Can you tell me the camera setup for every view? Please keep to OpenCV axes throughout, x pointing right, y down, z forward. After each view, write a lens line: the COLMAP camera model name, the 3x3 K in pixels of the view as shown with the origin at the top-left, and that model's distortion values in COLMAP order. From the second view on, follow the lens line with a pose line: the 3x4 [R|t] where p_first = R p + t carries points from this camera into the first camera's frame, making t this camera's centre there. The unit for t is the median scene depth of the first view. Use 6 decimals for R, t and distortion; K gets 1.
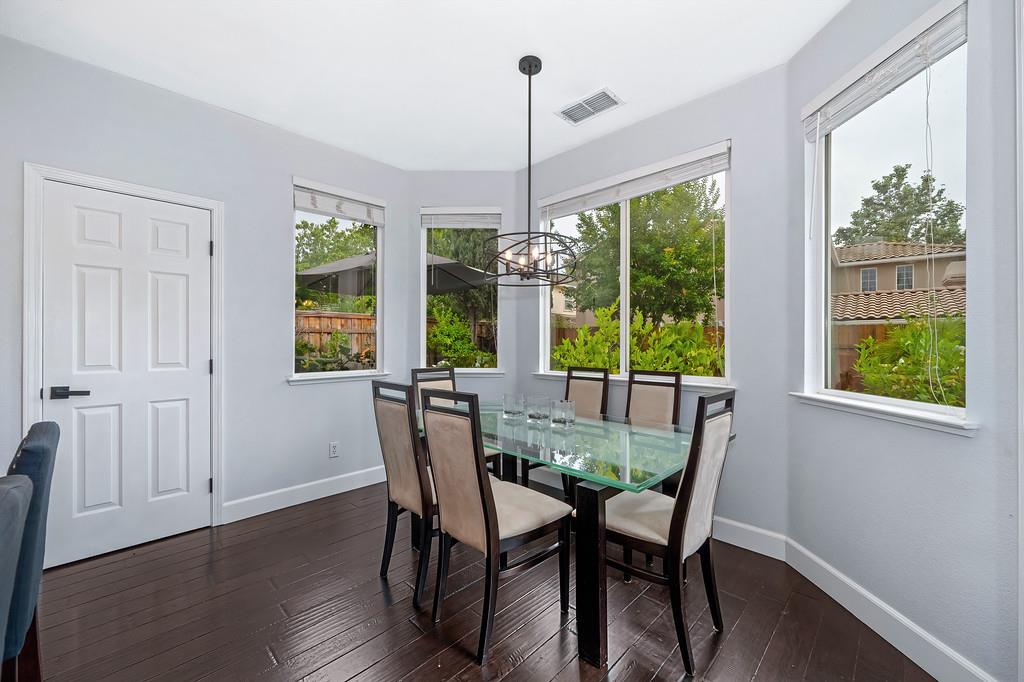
lens RADIAL K [[403.8, 0, 514.3], [0, 403.8, 341.6], [0, 0, 1]] dist [-0.001917, -0.001362]
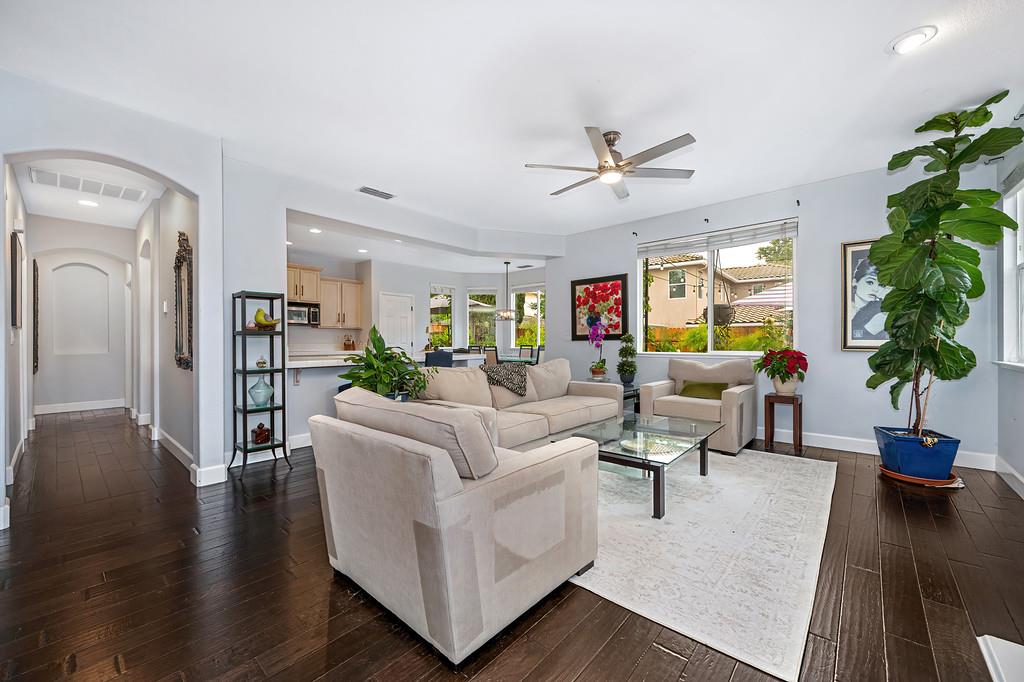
lens RADIAL K [[403.8, 0, 511.4], [0, 403.8, 342.6], [0, 0, 1]] dist [-0.001917, -0.001362]
pose [[0.999335, -0.003292, 0.036308, -0.047686], [0.003095, 0.999980, 0.005472, 0.030675], [-0.036325, -0.005356, 0.999326, -2.224833]]
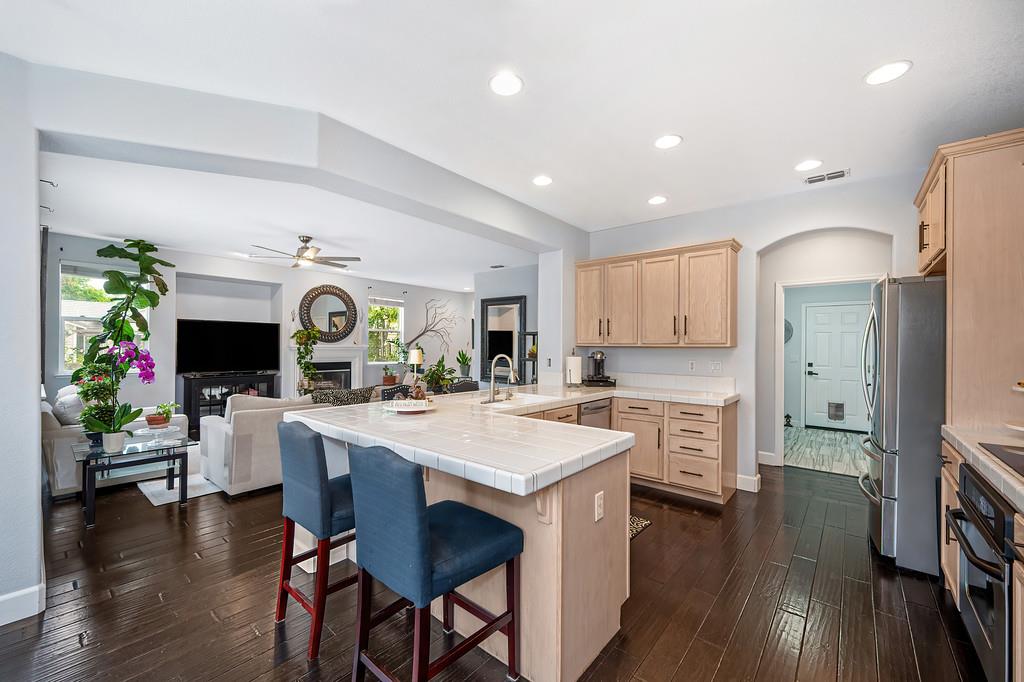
lens RADIAL K [[403.8, 0, 516.2], [0, 403.8, 340.7], [0, 0, 1]] dist [-0.001917, -0.001362]
pose [[-0.997289, -0.007207, -0.073231, -0.568819], [-0.006530, 0.999934, -0.009475, -0.061139], [0.073295, -0.008971, -0.997270, 0.888452]]
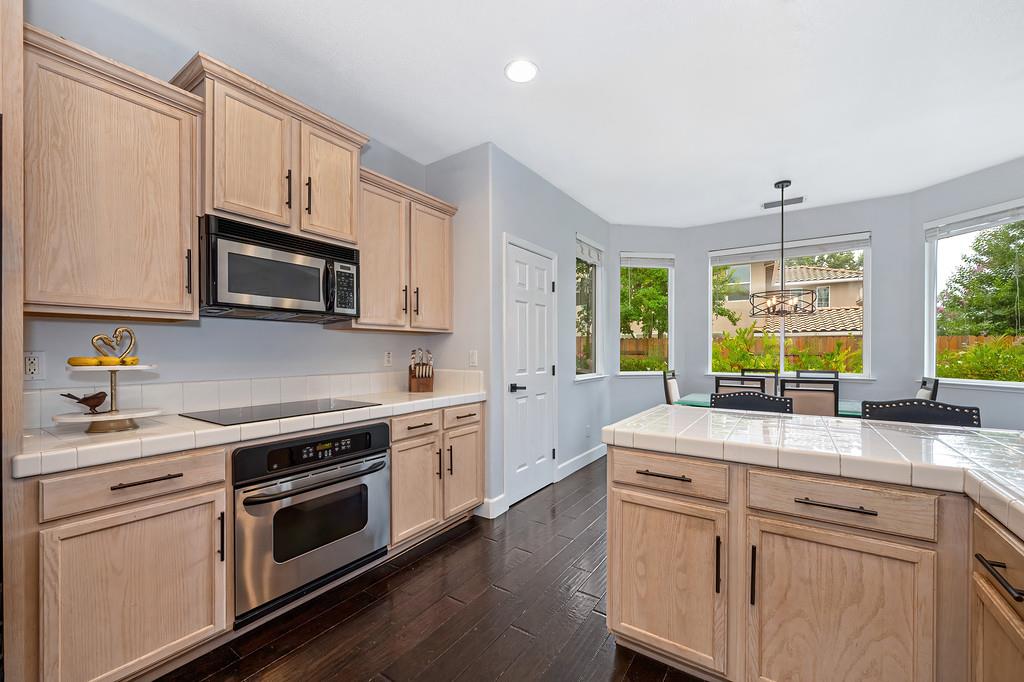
lens RADIAL K [[403.8, 0, 510.9], [0, 403.8, 354.1], [0, 0, 1]] dist [-0.001917, -0.001362]
pose [[0.986570, -0.003633, 0.163298, -1.060471], [0.001822, 0.999935, 0.011242, -0.010806], [-0.163329, -0.010794, 0.986513, -0.356624]]
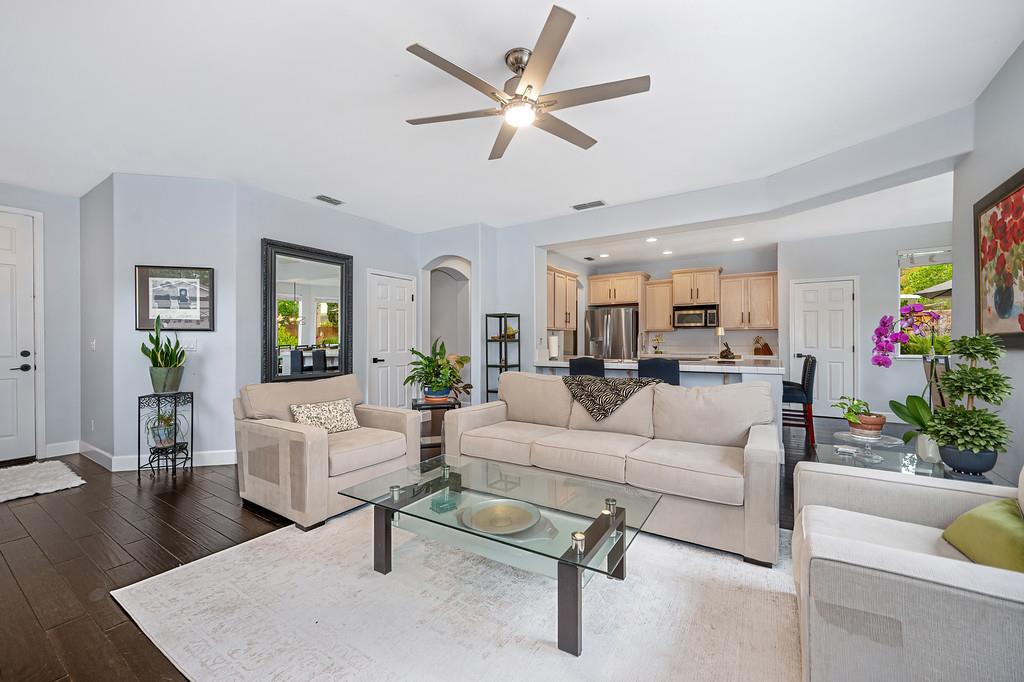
lens RADIAL K [[403.8, 0, 510.3], [0, 403.8, 345.0], [0, 0, 1]] dist [-0.001917, -0.001362]
pose [[0.176038, 0.006700, -0.984361, 1.078274], [0.004985, 0.999958, 0.007698, 0.013242], [0.984371, -0.006262, 0.175997, -1.229194]]
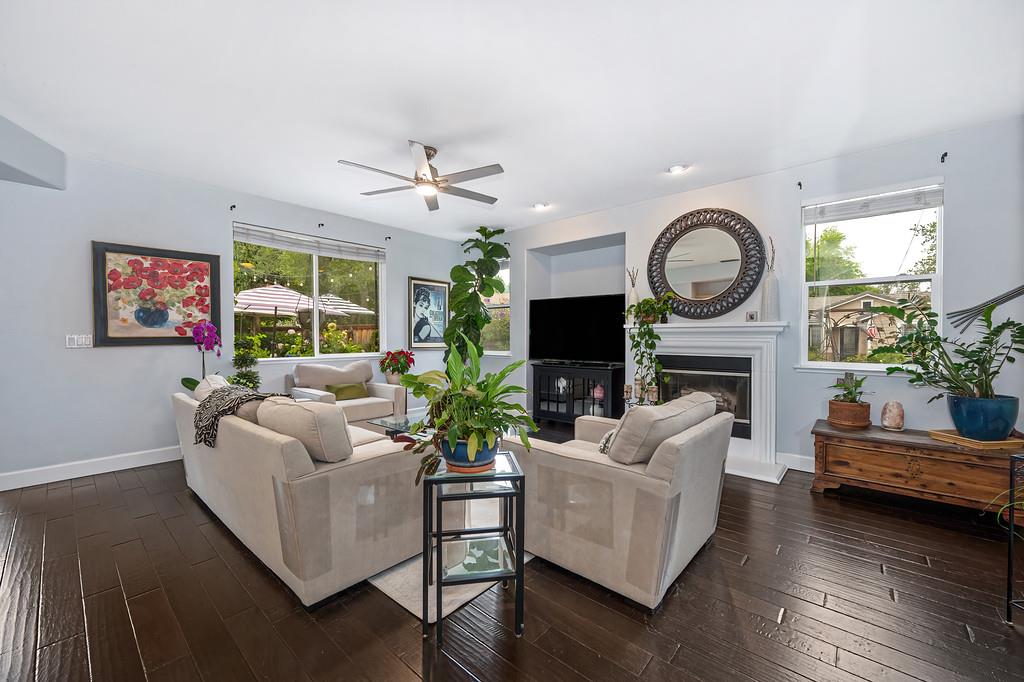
lens RADIAL K [[403.8, 0, 514.6], [0, 403.8, 340.0], [0, 0, 1]] dist [-0.001917, -0.001362]
pose [[-0.040272, -0.006994, 0.999164, -0.938880], [-0.001444, 0.999975, 0.006942, 0.001771], [-0.999188, -0.001163, -0.040281, -1.281982]]
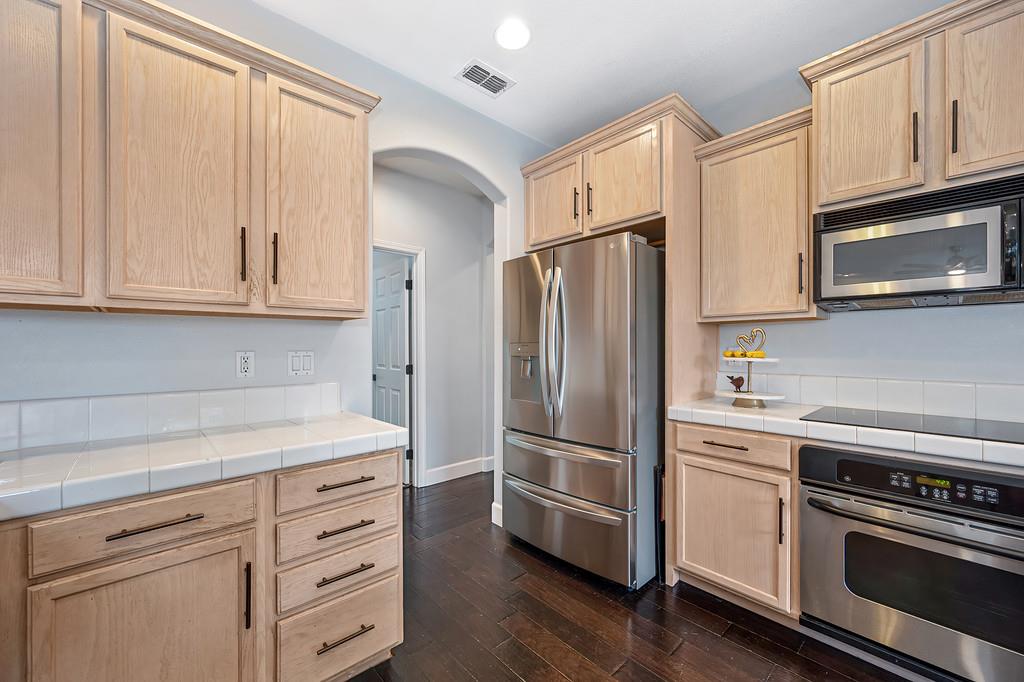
lens RADIAL K [[403.8, 0, 508.5], [0, 403.8, 344.3], [0, 0, 1]] dist [-0.001917, -0.001362]
pose [[-0.076447, -0.007156, -0.997048, -0.739930], [0.005443, 0.999956, -0.007594, -0.011105], [0.997059, -0.006008, -0.076404, -0.098682]]
